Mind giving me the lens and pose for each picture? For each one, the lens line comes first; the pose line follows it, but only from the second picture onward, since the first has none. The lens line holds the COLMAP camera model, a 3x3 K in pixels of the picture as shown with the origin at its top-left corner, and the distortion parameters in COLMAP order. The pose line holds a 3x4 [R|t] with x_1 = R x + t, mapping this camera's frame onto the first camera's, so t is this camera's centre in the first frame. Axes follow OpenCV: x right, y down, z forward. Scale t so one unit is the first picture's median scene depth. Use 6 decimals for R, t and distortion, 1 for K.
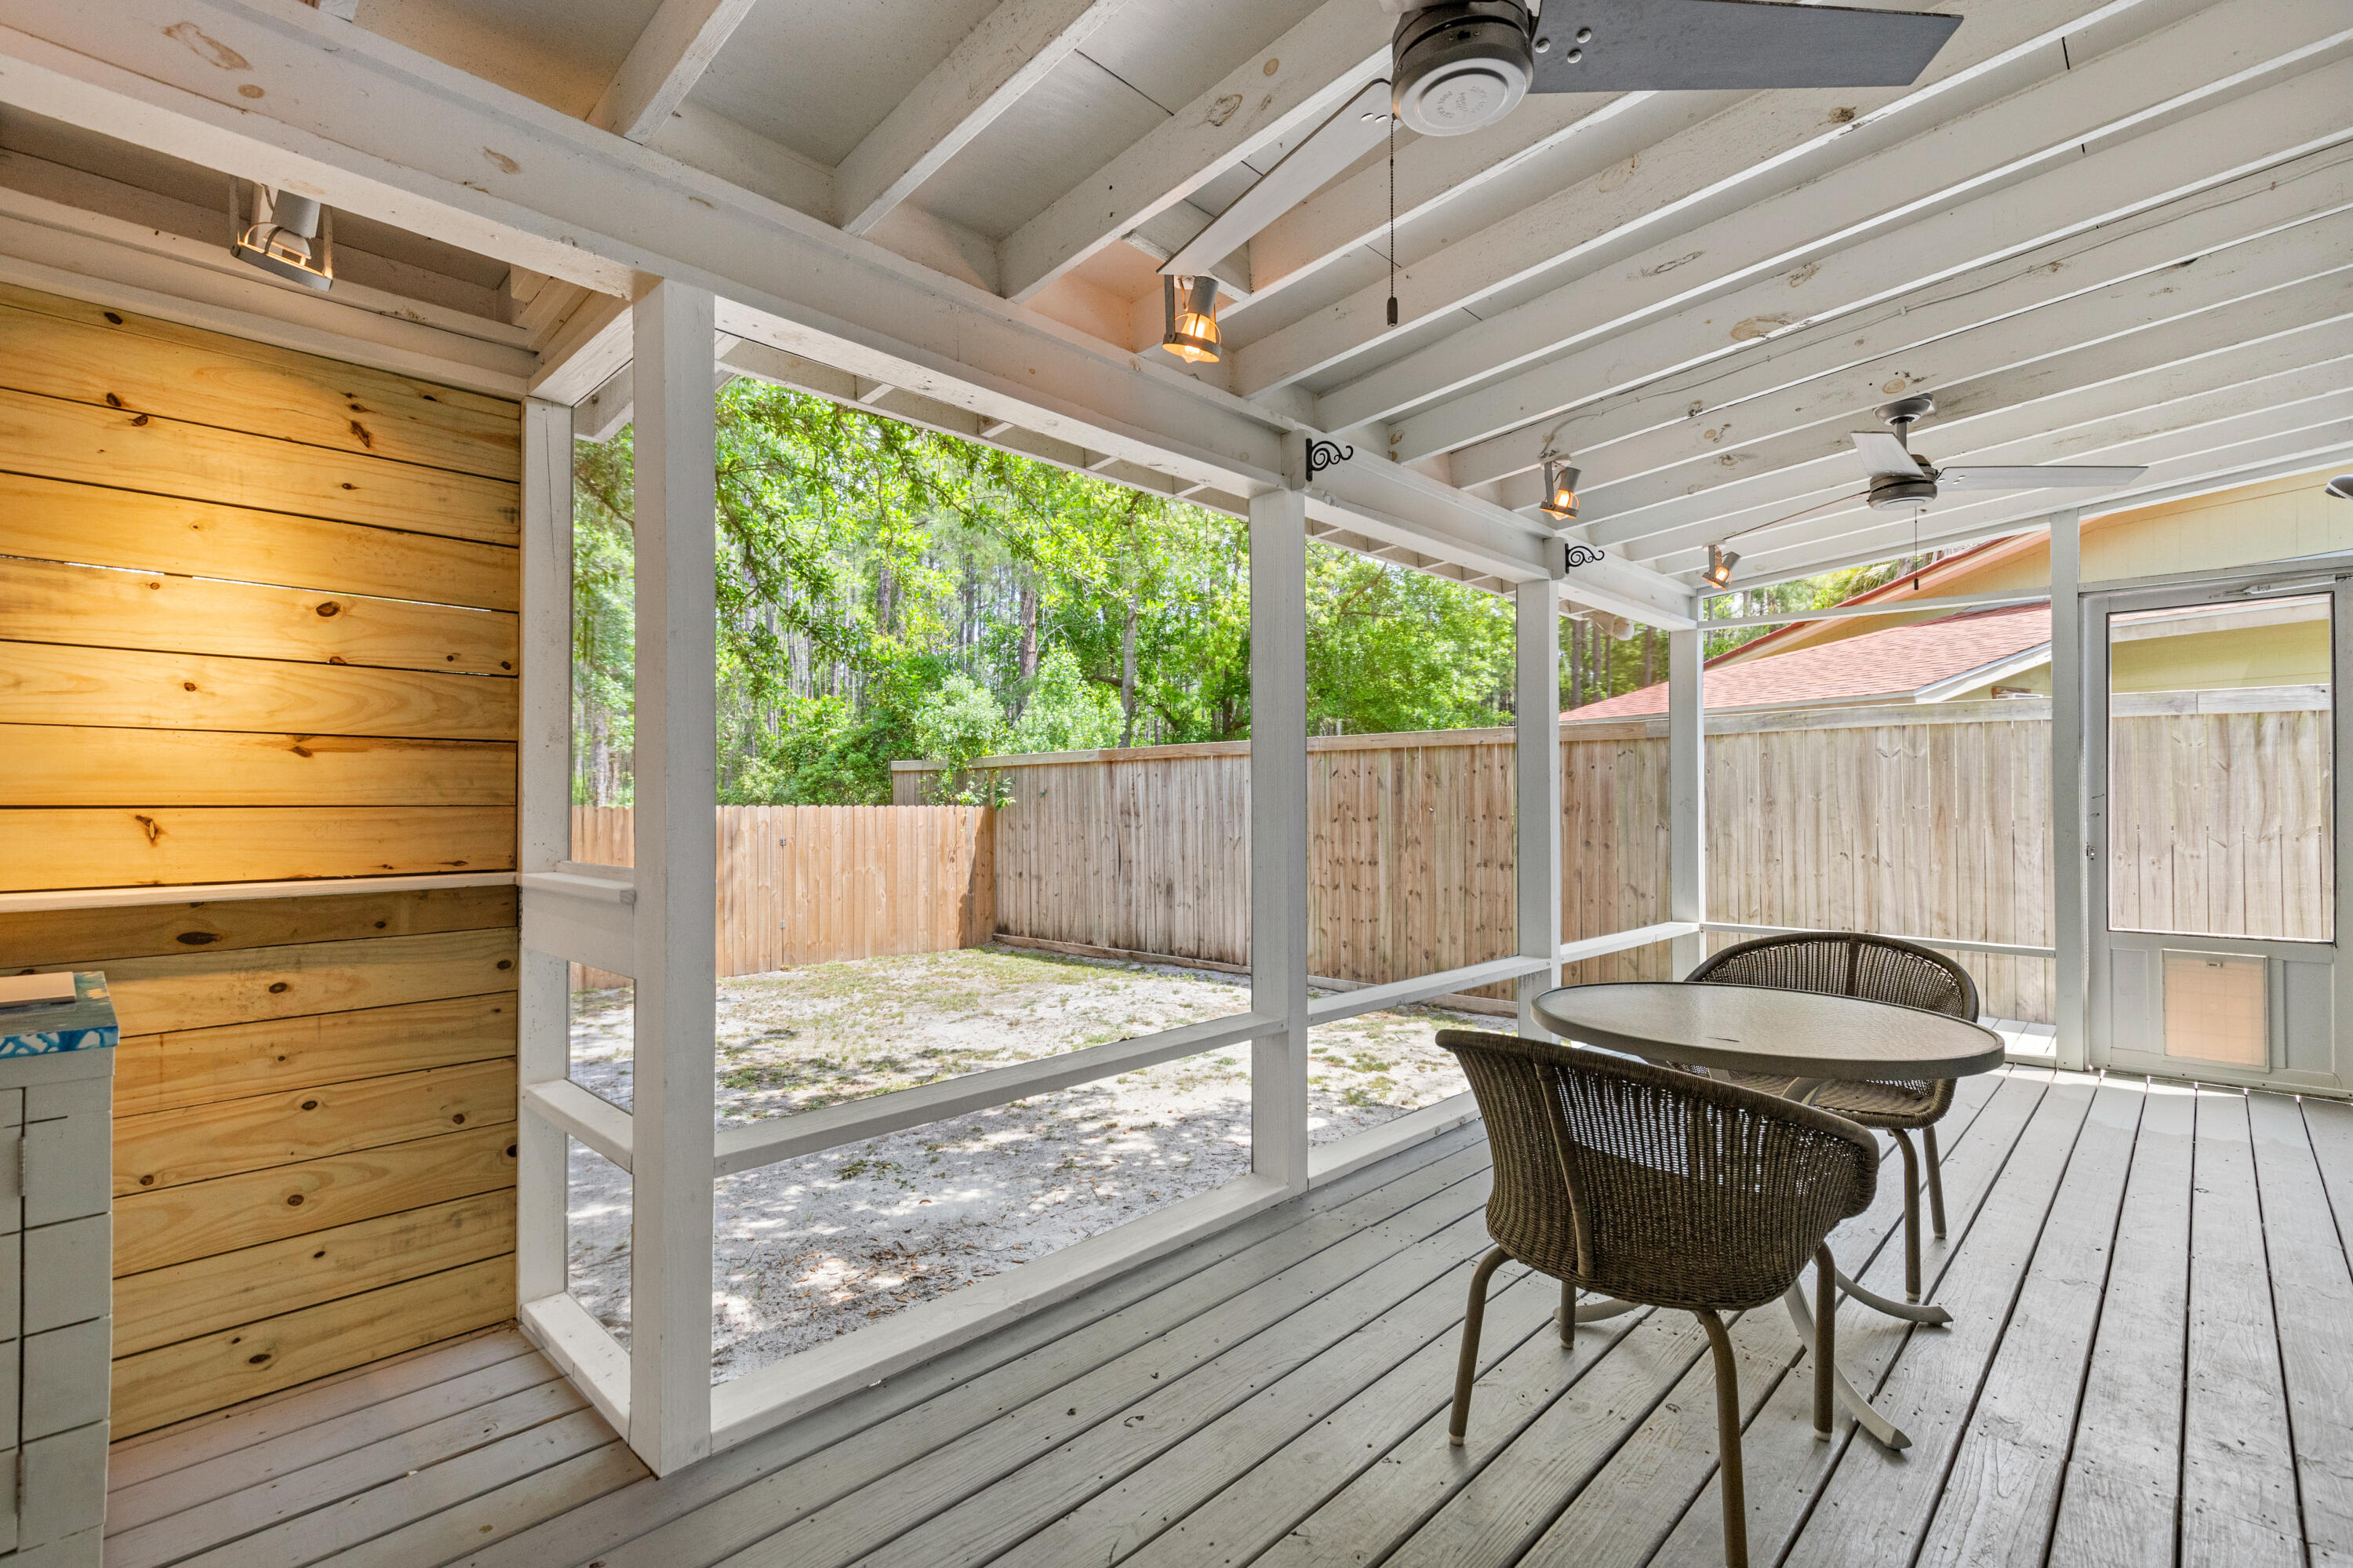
lens RADIAL K [[1065.9, 0, 1176.5], [0, 1065.9, 784.0], [0, 0, 1]] dist [0.000690, 0.000045]
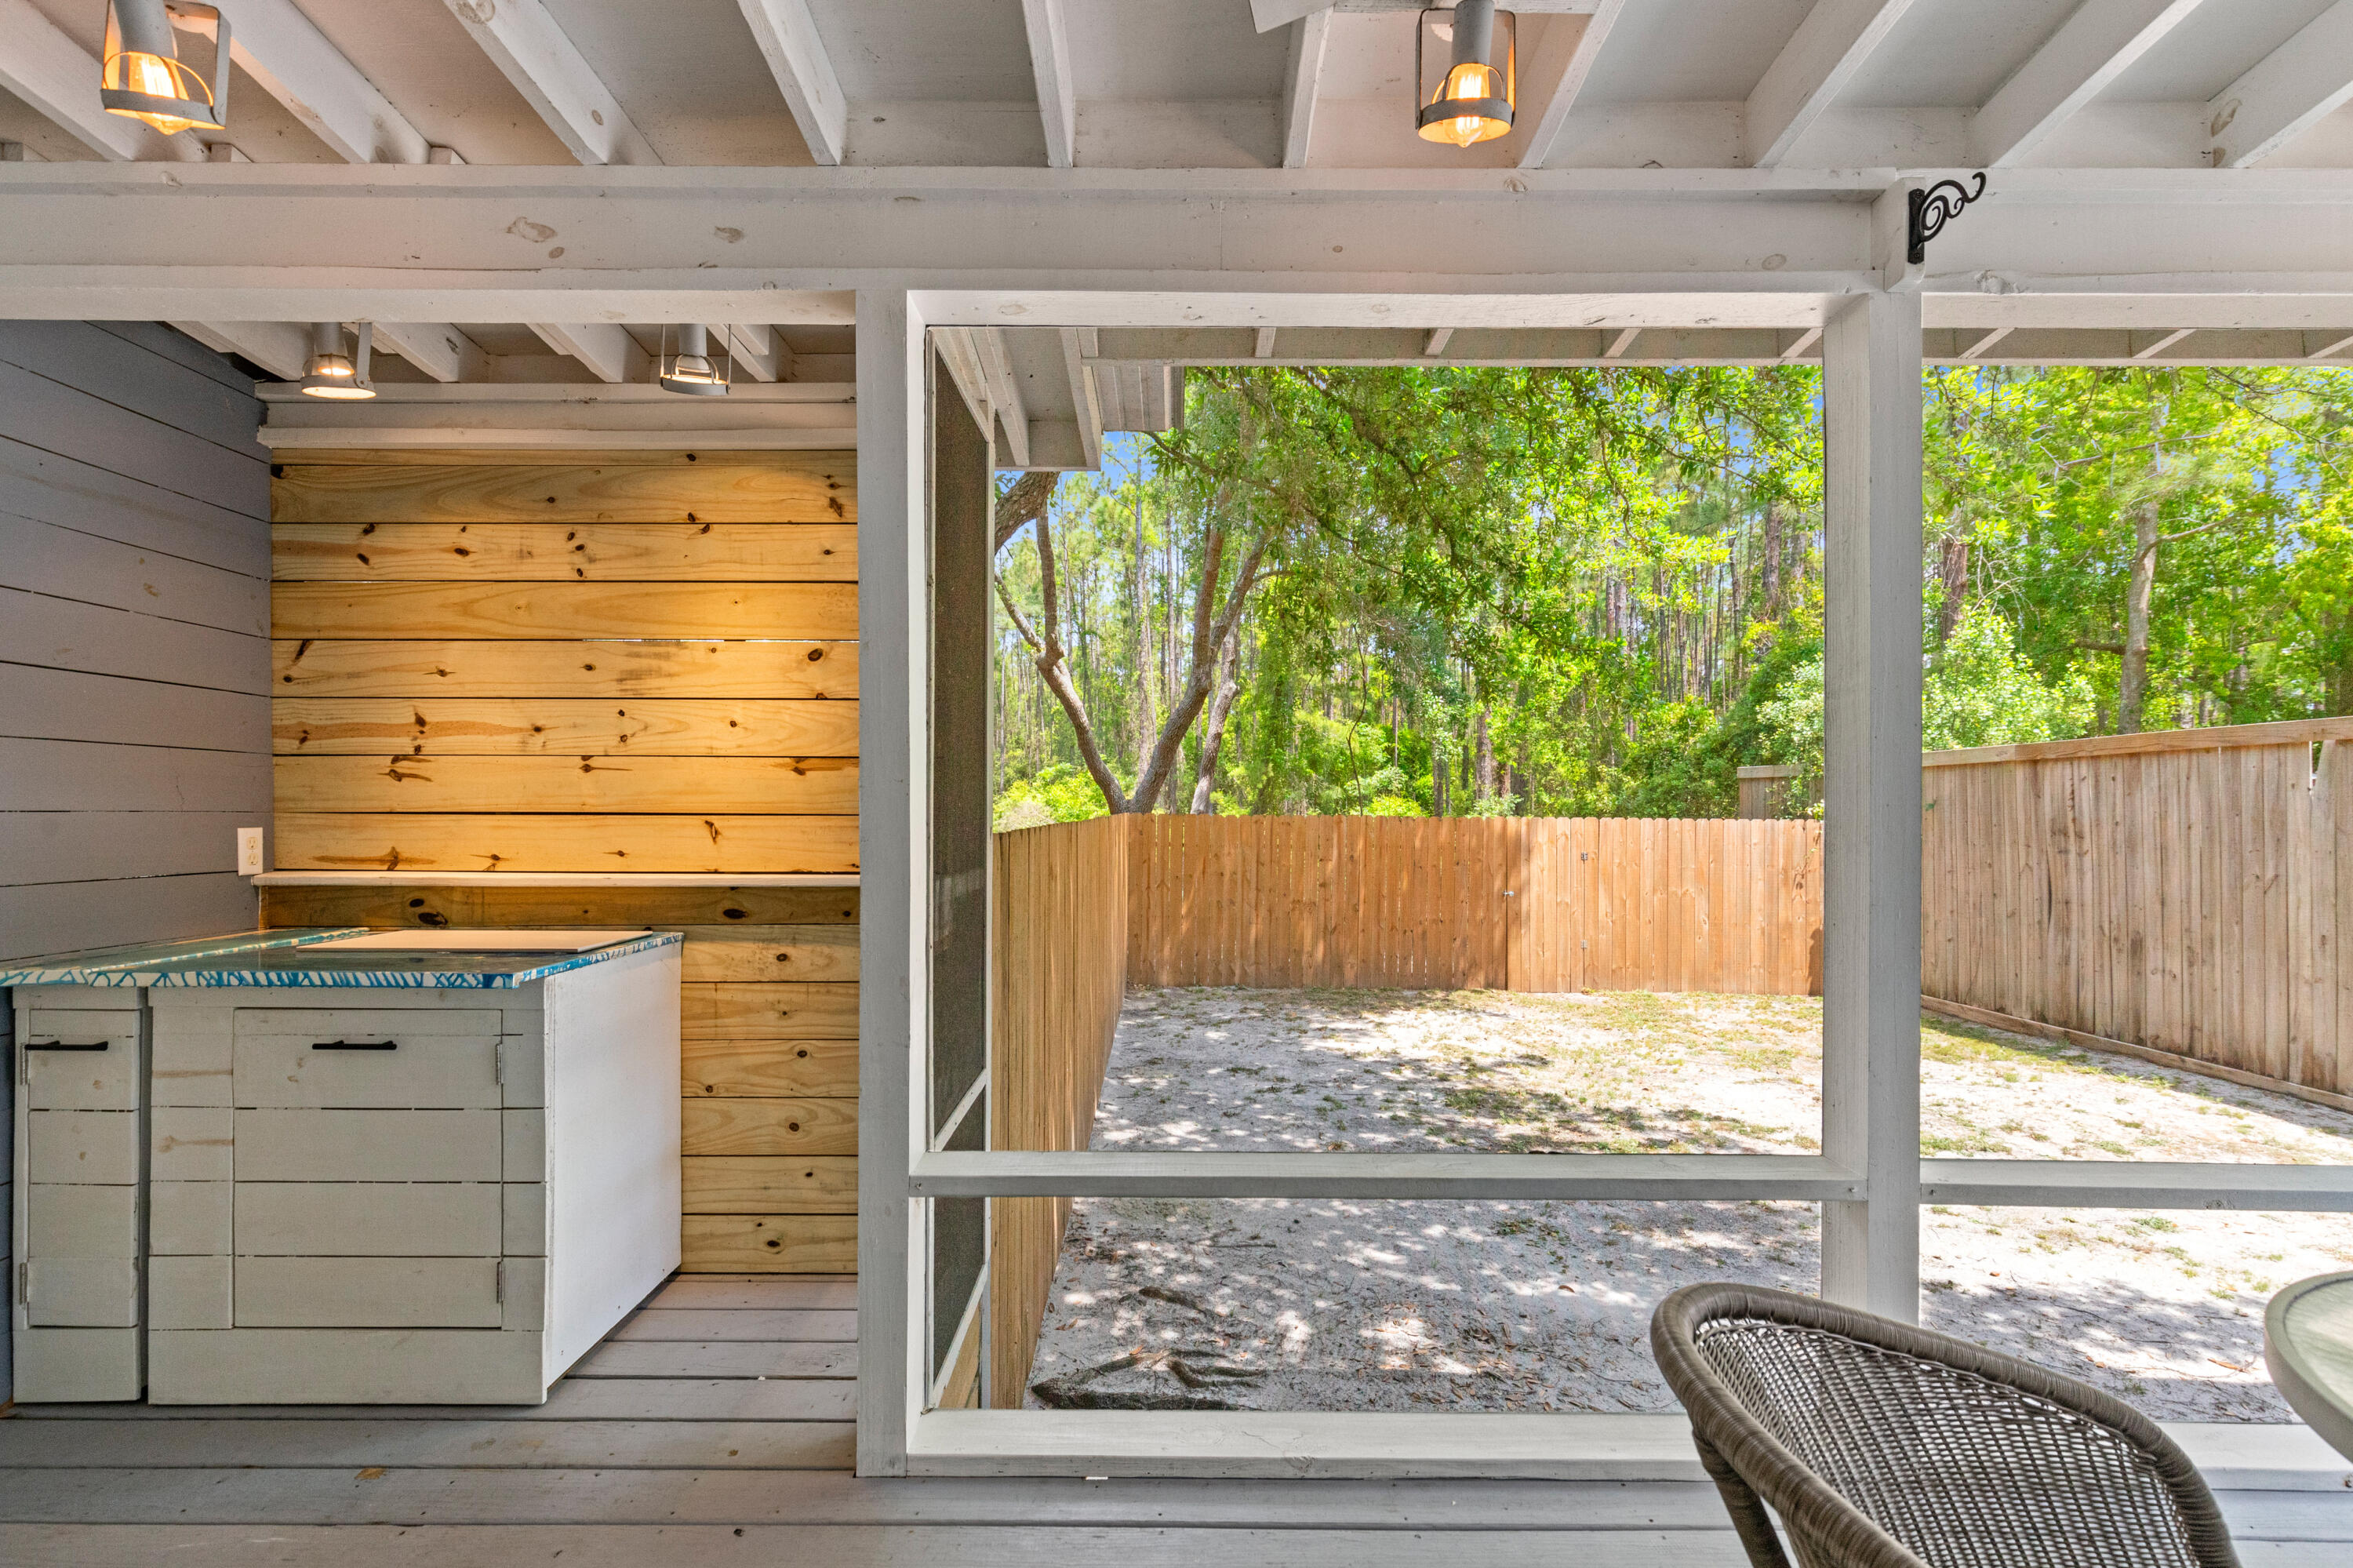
lens RADIAL K [[1087.1, 0, 1168.8], [0, 1087.1, 813.4], [0, 0, 1]] dist [0.006866, -0.000293]
pose [[0.688395, 0.006881, -0.725303, 0.188778], [0.005441, 0.999878, 0.014650, 0.001361], [0.725315, -0.014031, 0.688274, 0.202723]]
